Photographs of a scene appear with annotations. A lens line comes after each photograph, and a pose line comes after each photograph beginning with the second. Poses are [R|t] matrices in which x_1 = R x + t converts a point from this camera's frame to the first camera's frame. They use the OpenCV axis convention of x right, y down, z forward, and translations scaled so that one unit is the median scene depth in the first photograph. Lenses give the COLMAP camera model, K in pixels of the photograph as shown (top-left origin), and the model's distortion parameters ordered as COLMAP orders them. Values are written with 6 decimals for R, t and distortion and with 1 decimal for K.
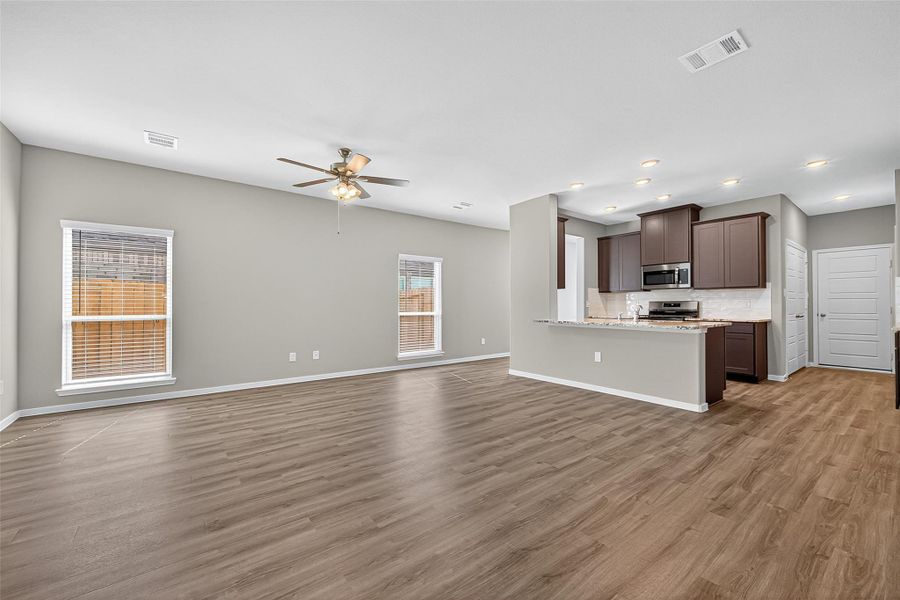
lens RADIAL K [[368.5, 0, 488.2], [0, 368.5, 304.6], [0, 0, 1]] dist [0.001500, -0.000066]
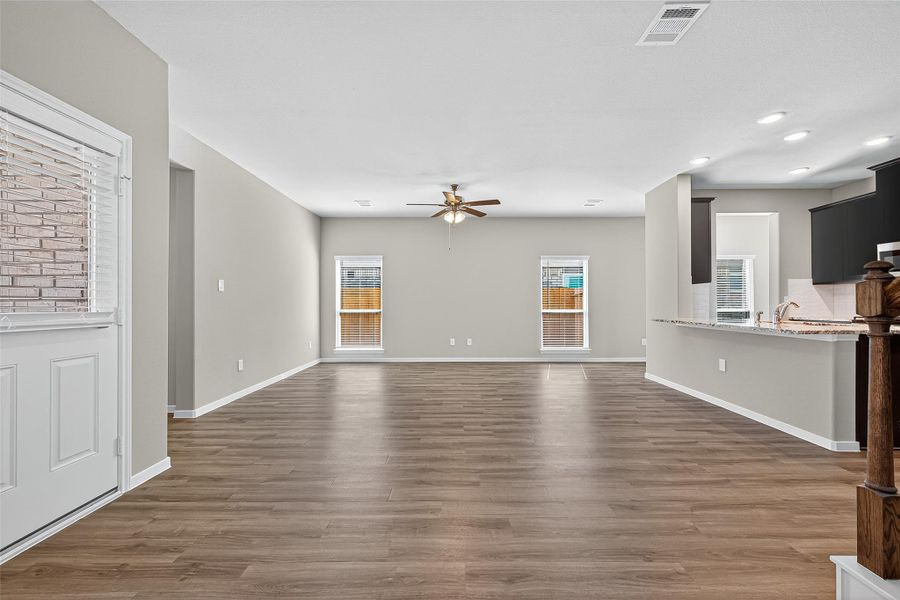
lens RADIAL K [[388.2, 0, 463.3], [0, 388.2, 303.6], [0, 0, 1]] dist [-0.000964, -0.000229]
pose [[0.764004, -0.000362, -0.645211, 0.548016], [0.004070, 0.999983, 0.004258, -0.001609], [0.645199, -0.005879, 0.763992, -0.046113]]
